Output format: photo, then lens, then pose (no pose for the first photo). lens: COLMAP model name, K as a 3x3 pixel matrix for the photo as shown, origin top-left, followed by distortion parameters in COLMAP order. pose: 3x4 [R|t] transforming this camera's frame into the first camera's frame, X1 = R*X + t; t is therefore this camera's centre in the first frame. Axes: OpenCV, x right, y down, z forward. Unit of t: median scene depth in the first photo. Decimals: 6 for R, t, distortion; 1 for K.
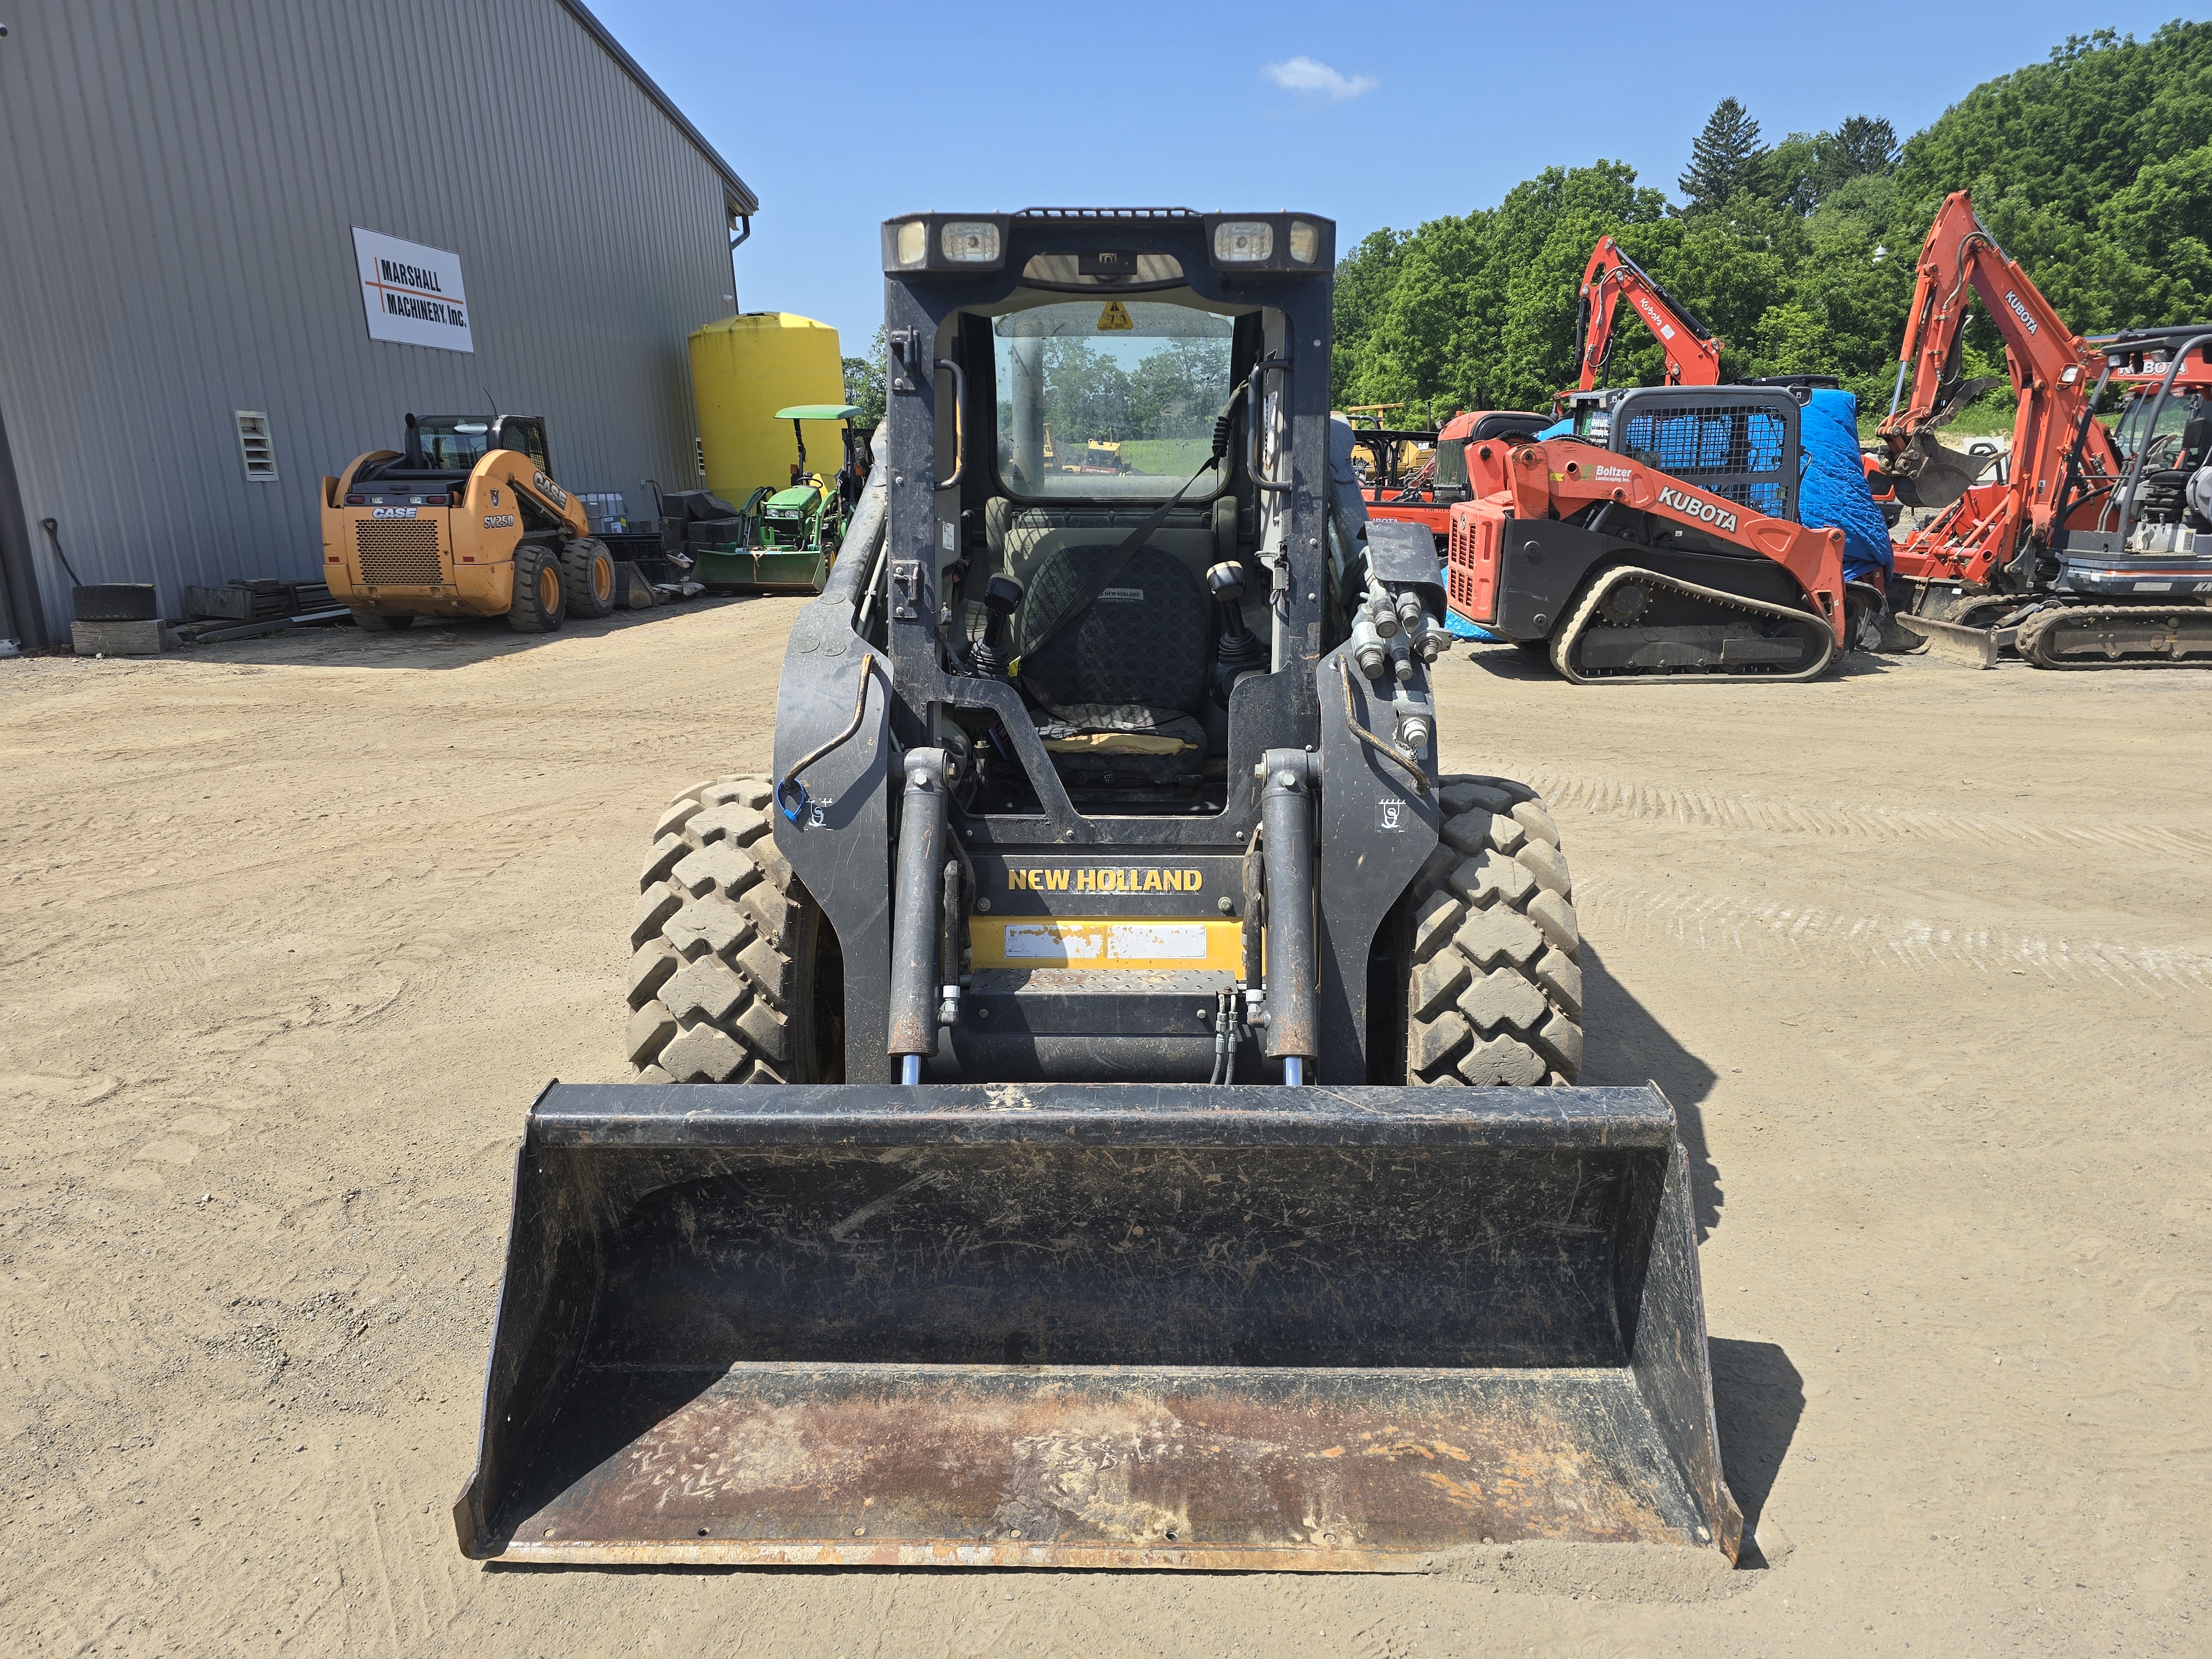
lens RADIAL K [[1472.8, 0, 1101.6], [0, 1472.8, 819.2], [0, 0, 1]] dist [0.061828, -0.050680]
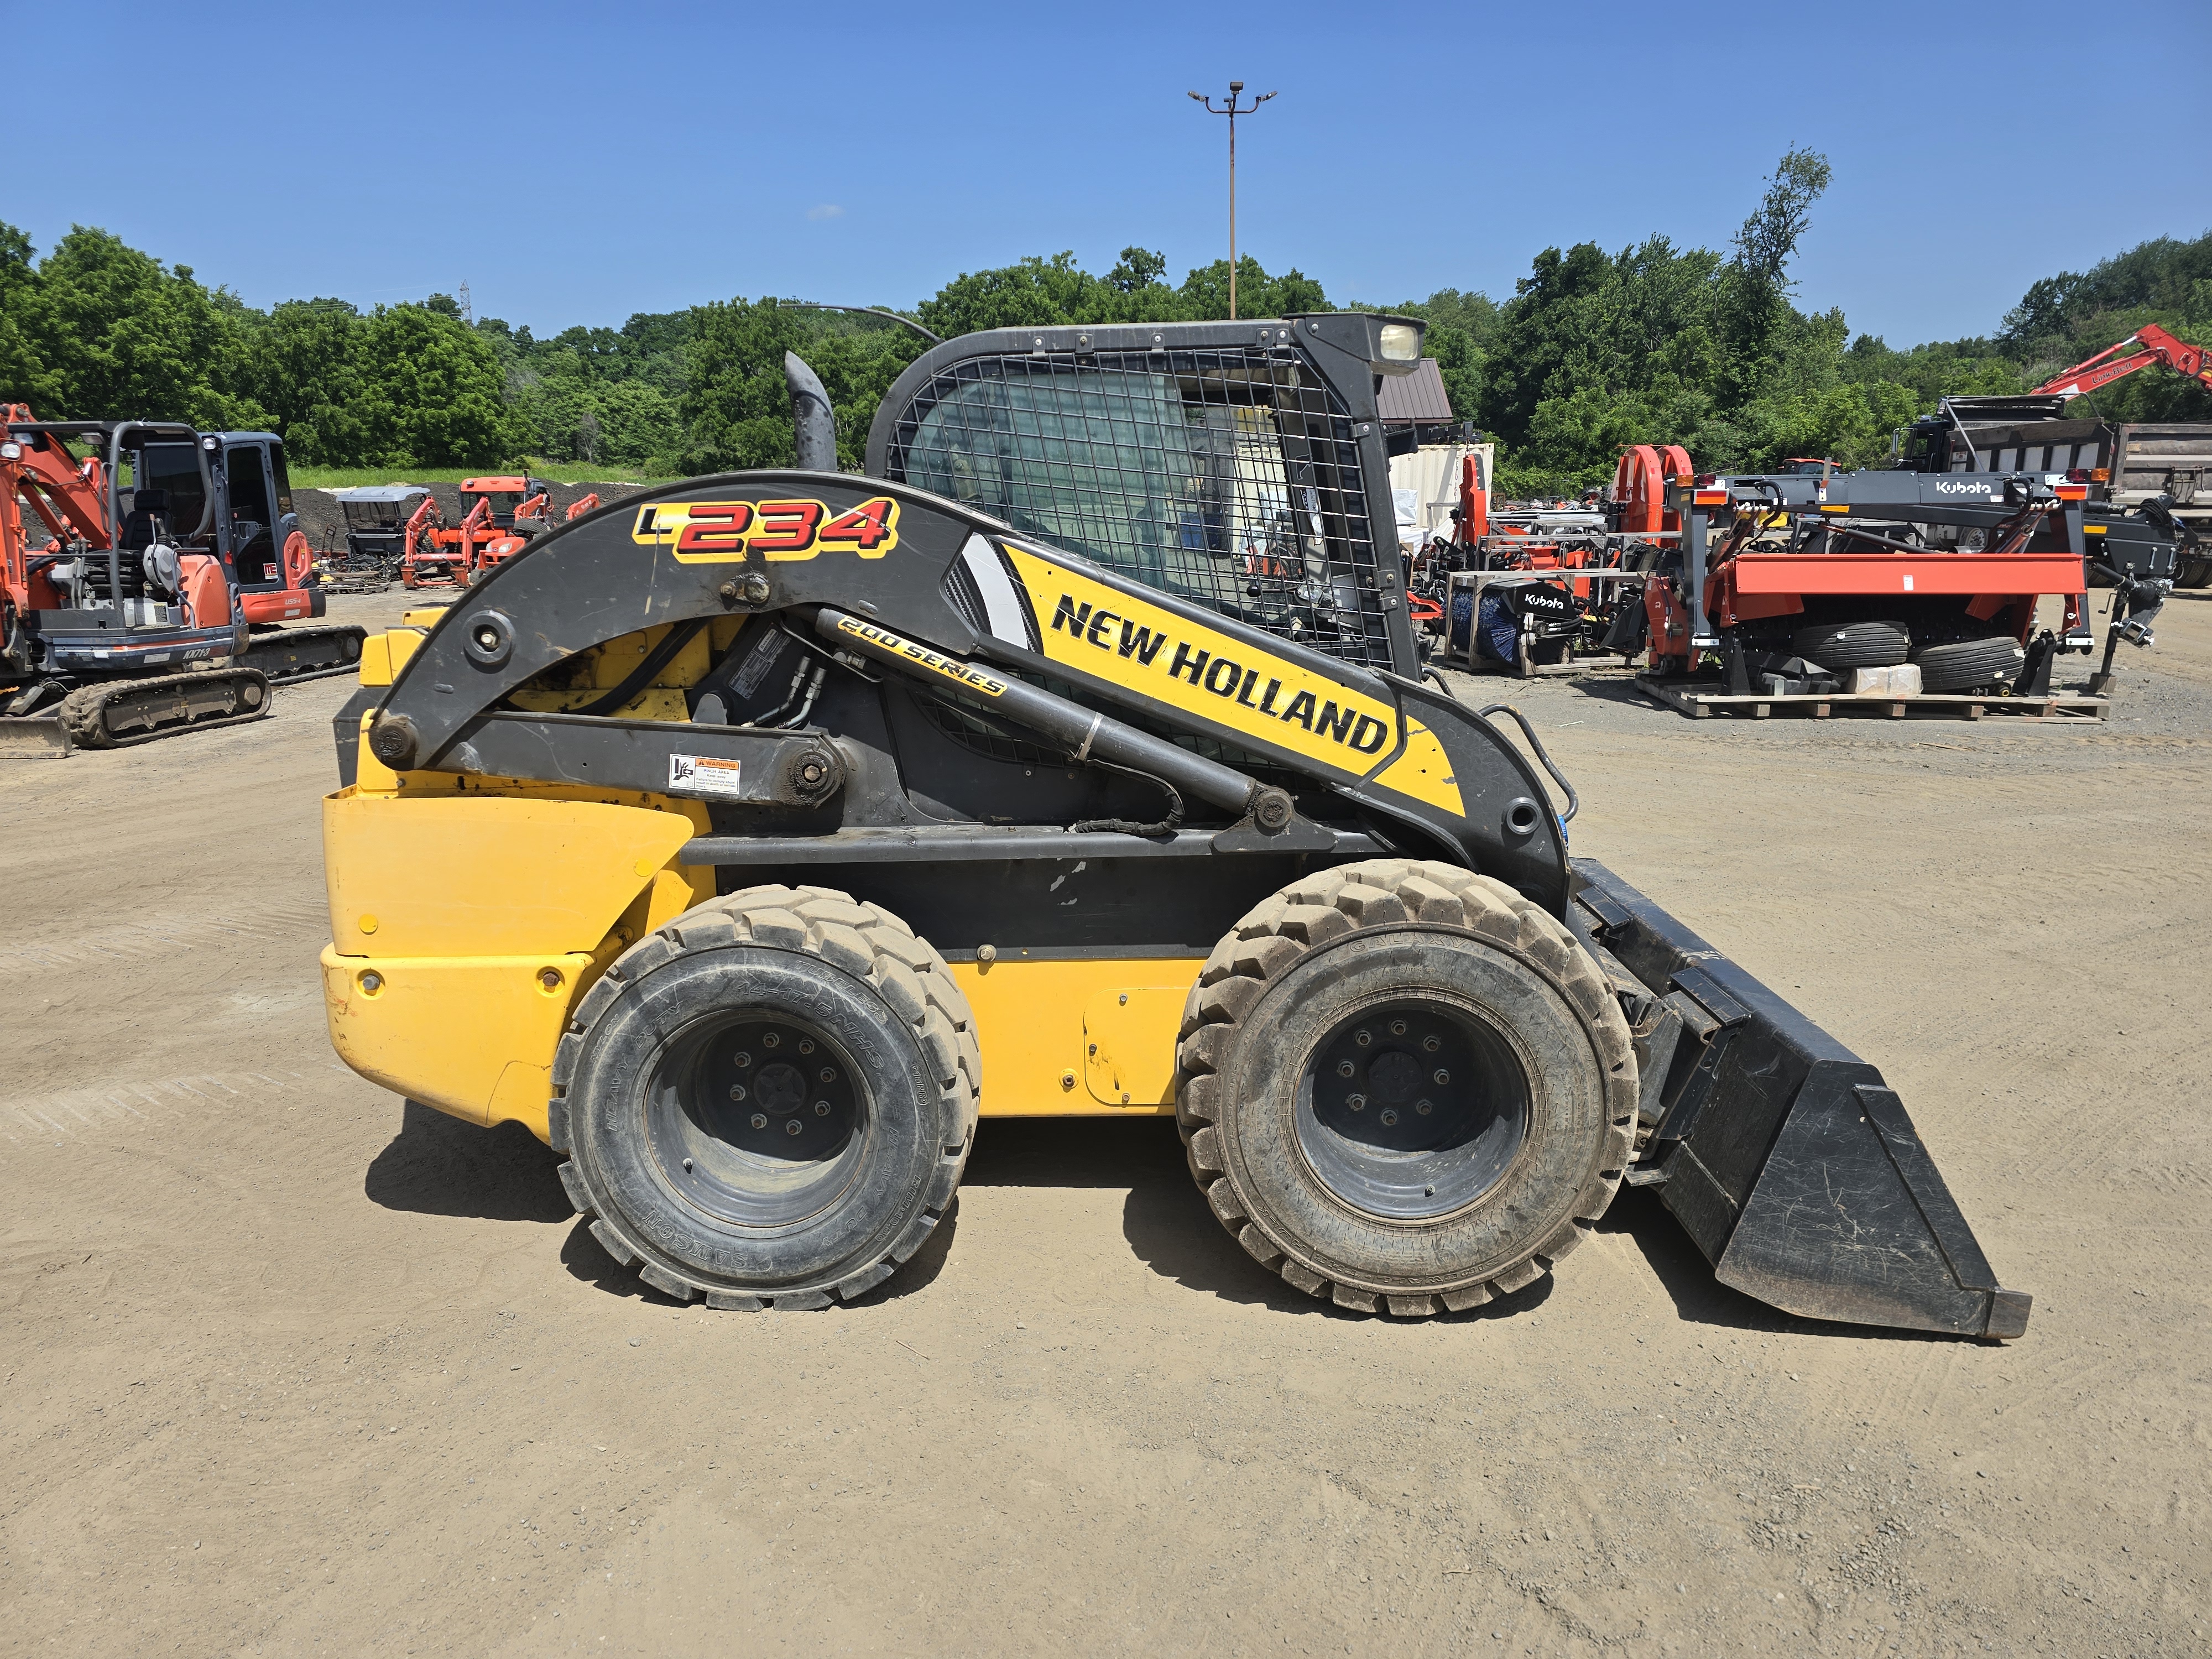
lens RADIAL K [[1472.8, 0, 1101.6], [0, 1472.8, 819.2], [0, 0, 1]] dist [0.061828, -0.050680]
pose [[0.023443, -0.186308, 0.982212, -0.199212], [0.235080, 0.955961, 0.175718, -0.045860], [-0.971693, 0.226779, 0.066208, 0.190063]]
